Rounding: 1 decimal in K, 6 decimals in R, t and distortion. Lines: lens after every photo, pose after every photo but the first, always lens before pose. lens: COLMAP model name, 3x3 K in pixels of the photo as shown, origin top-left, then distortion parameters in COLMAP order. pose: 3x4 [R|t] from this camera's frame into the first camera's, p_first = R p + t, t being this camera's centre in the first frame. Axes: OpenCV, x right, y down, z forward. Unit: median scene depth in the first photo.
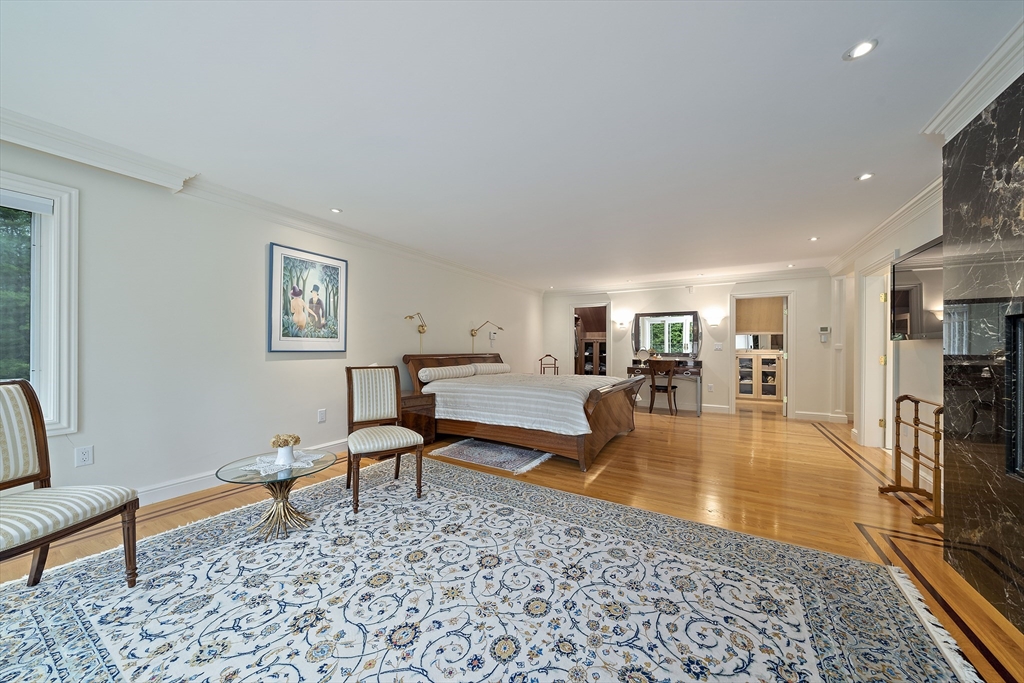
lens RADIAL K [[350.1, 0, 513.7], [0, 350.1, 339.0], [0, 0, 1]] dist [-0.000181, 0.000019]
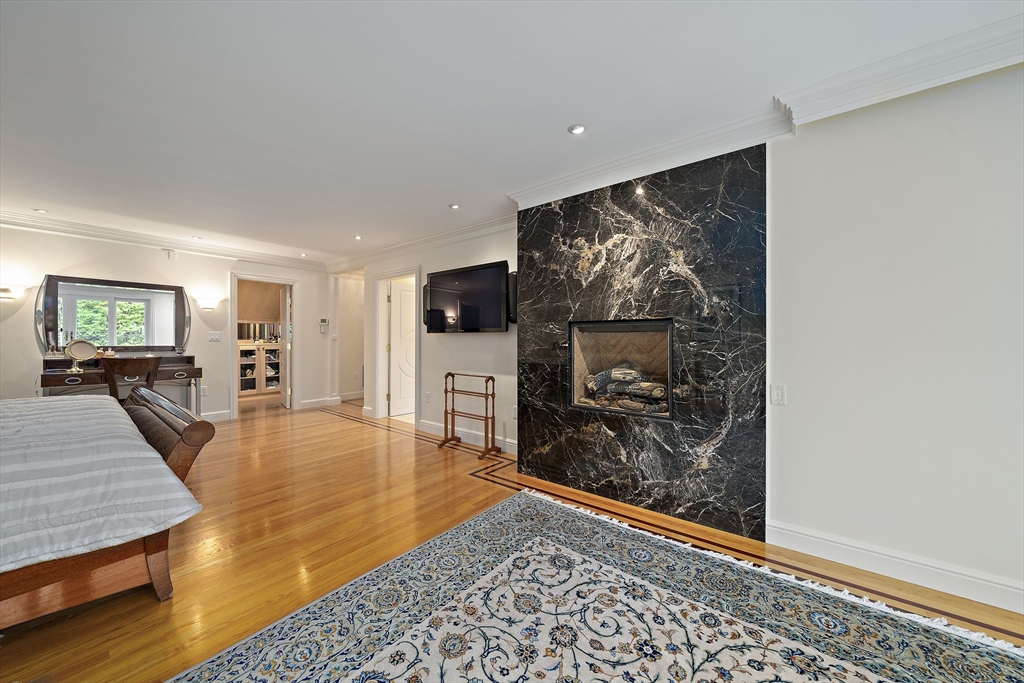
lens RADIAL K [[356.6, 0, 512.8], [0, 356.6, 336.7], [0, 0, 1]] dist [-0.001318, -0.000054]
pose [[0.137128, 0.001473, 0.990552, -0.308205], [-0.025421, 0.999675, 0.002032, 0.010536], [-0.990227, -0.025459, 0.137120, 0.674604]]
